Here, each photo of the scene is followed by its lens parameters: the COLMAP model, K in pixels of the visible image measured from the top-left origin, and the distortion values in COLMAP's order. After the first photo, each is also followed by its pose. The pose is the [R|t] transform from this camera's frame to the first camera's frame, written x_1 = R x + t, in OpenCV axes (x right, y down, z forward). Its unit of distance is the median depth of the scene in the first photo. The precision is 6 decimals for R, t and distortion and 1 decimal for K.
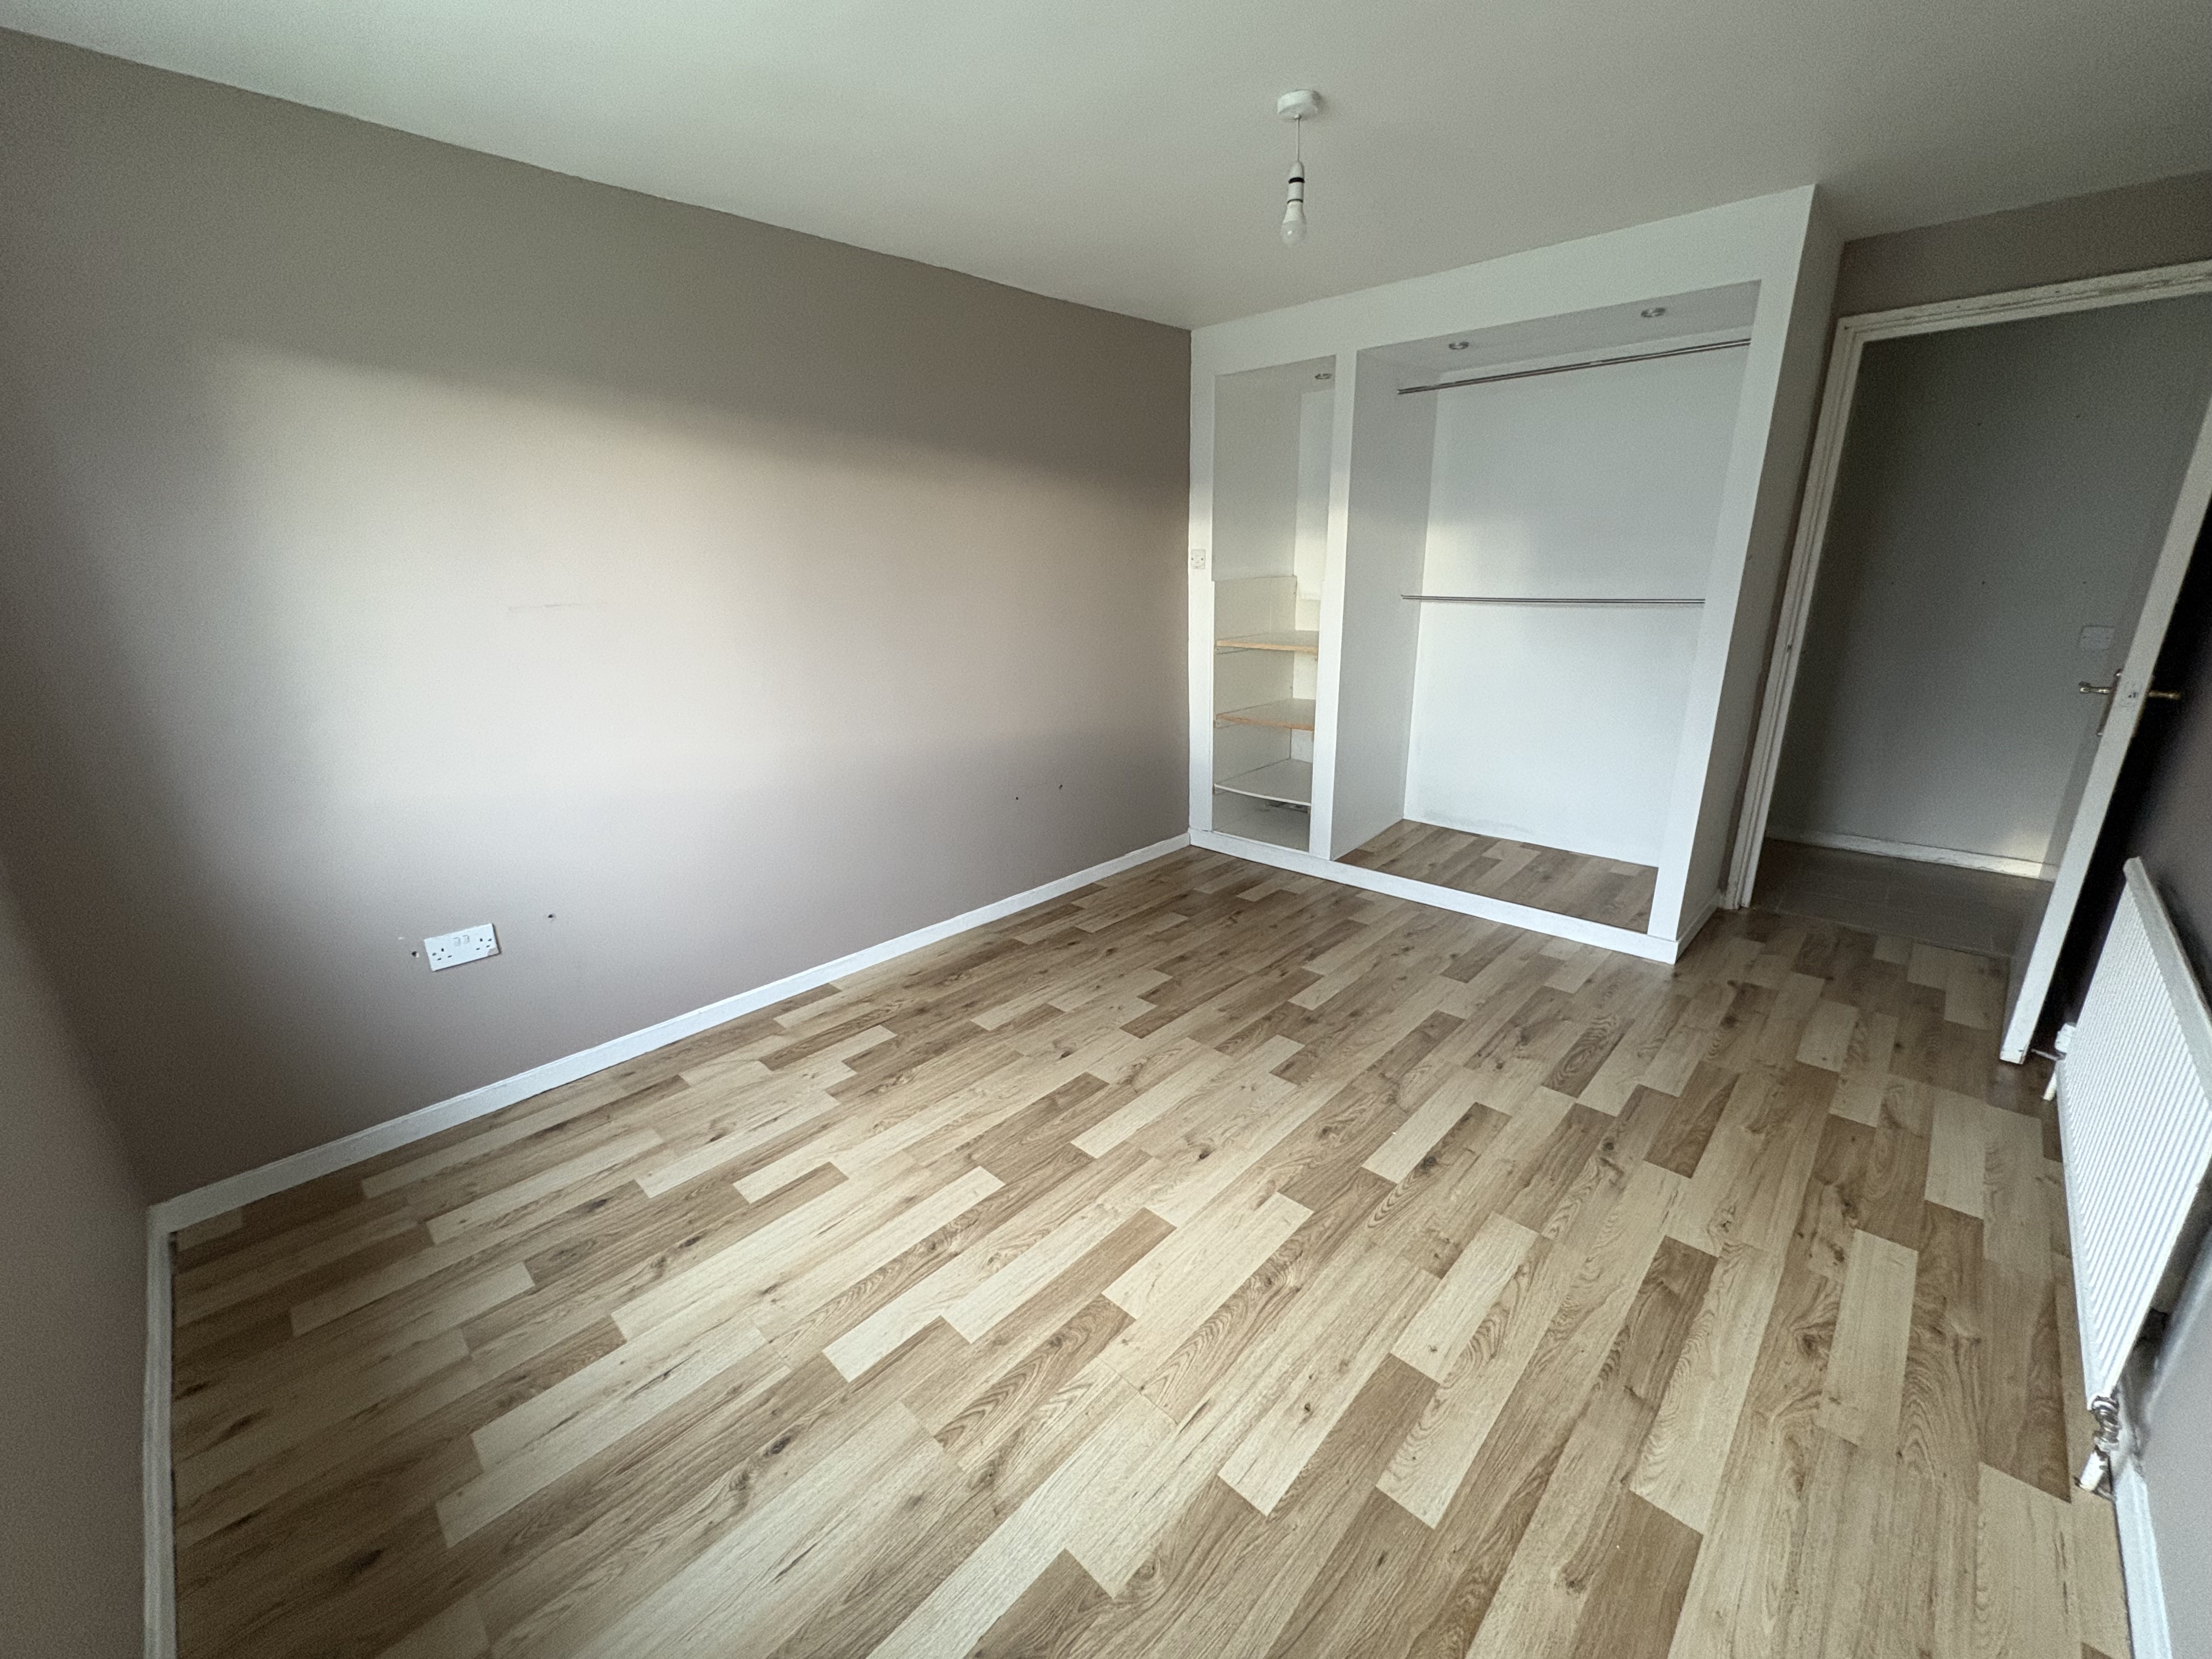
lens RADIAL K [[882.9, 0, 1102.3], [0, 882.9, 823.0], [0, 0, 1]] dist [0.001219, 0.000471]
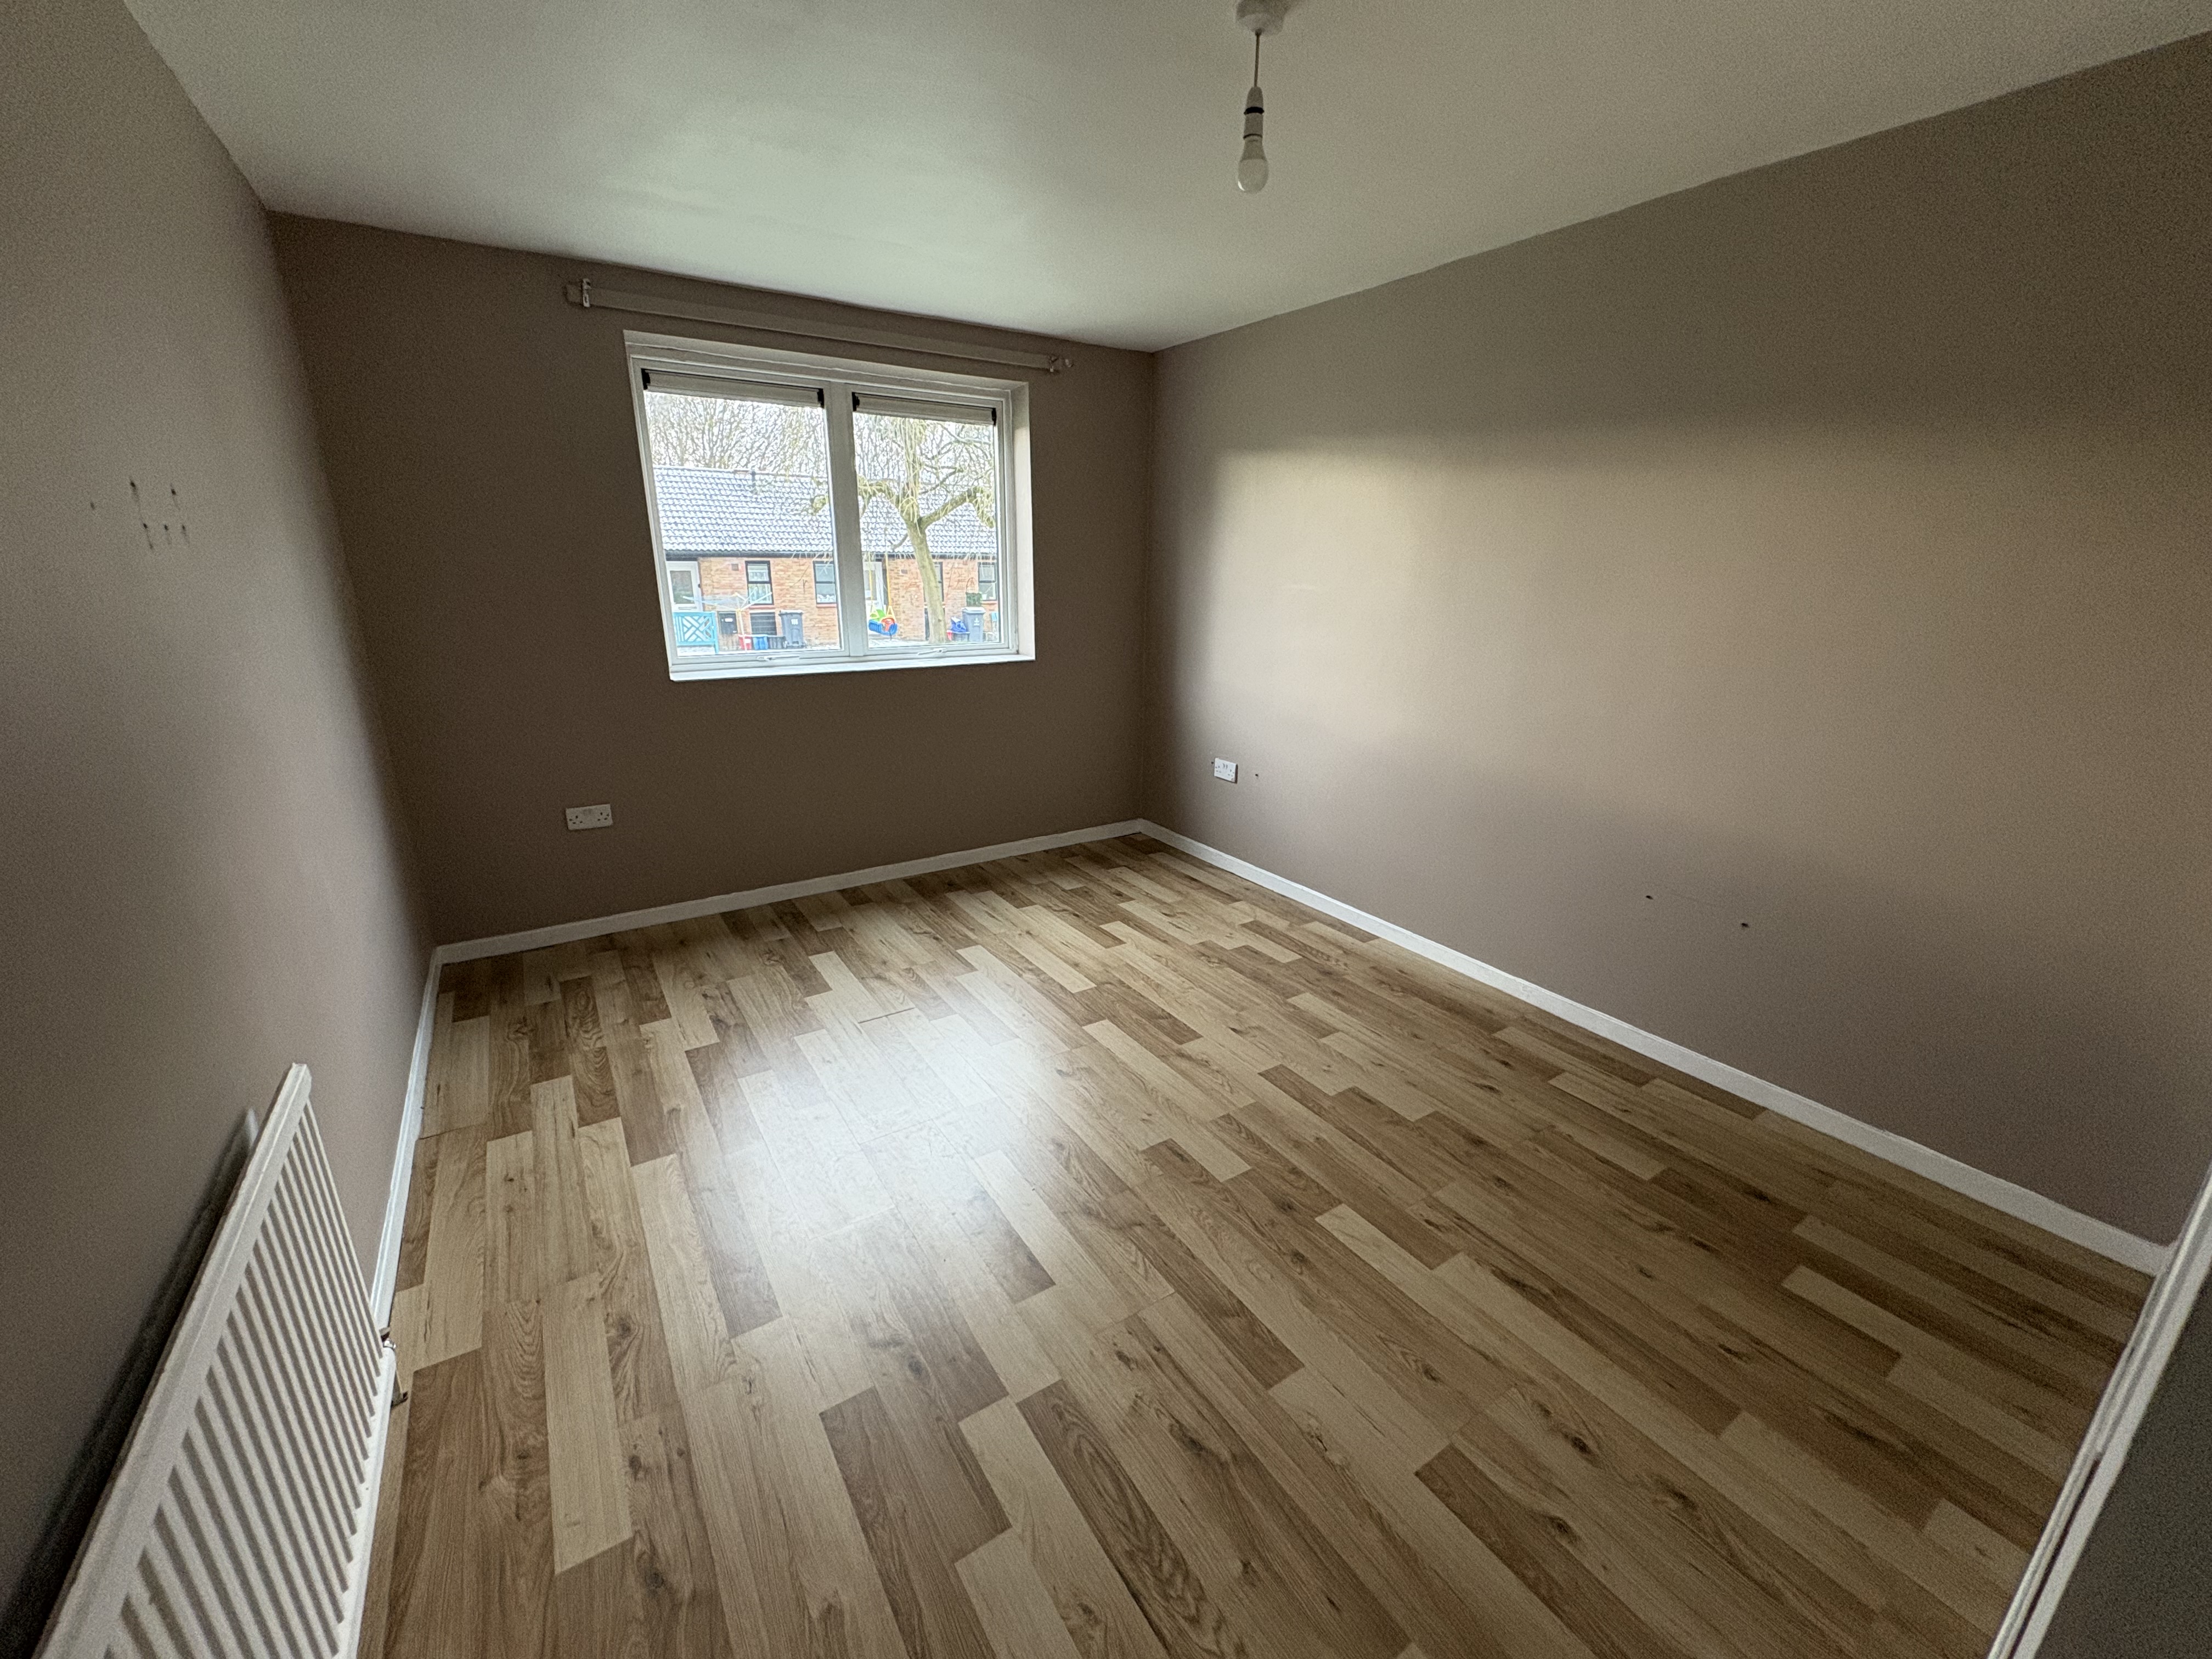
lens RADIAL K [[882.9, 0, 1107.6], [0, 882.9, 835.0], [0, 0, 1]] dist [0.001219, 0.000471]
pose [[-0.222632, 0.309272, -0.924546, 0.996627], [-0.287346, 0.885402, 0.365371, -0.319044], [0.931594, 0.347008, -0.108250, 0.987364]]
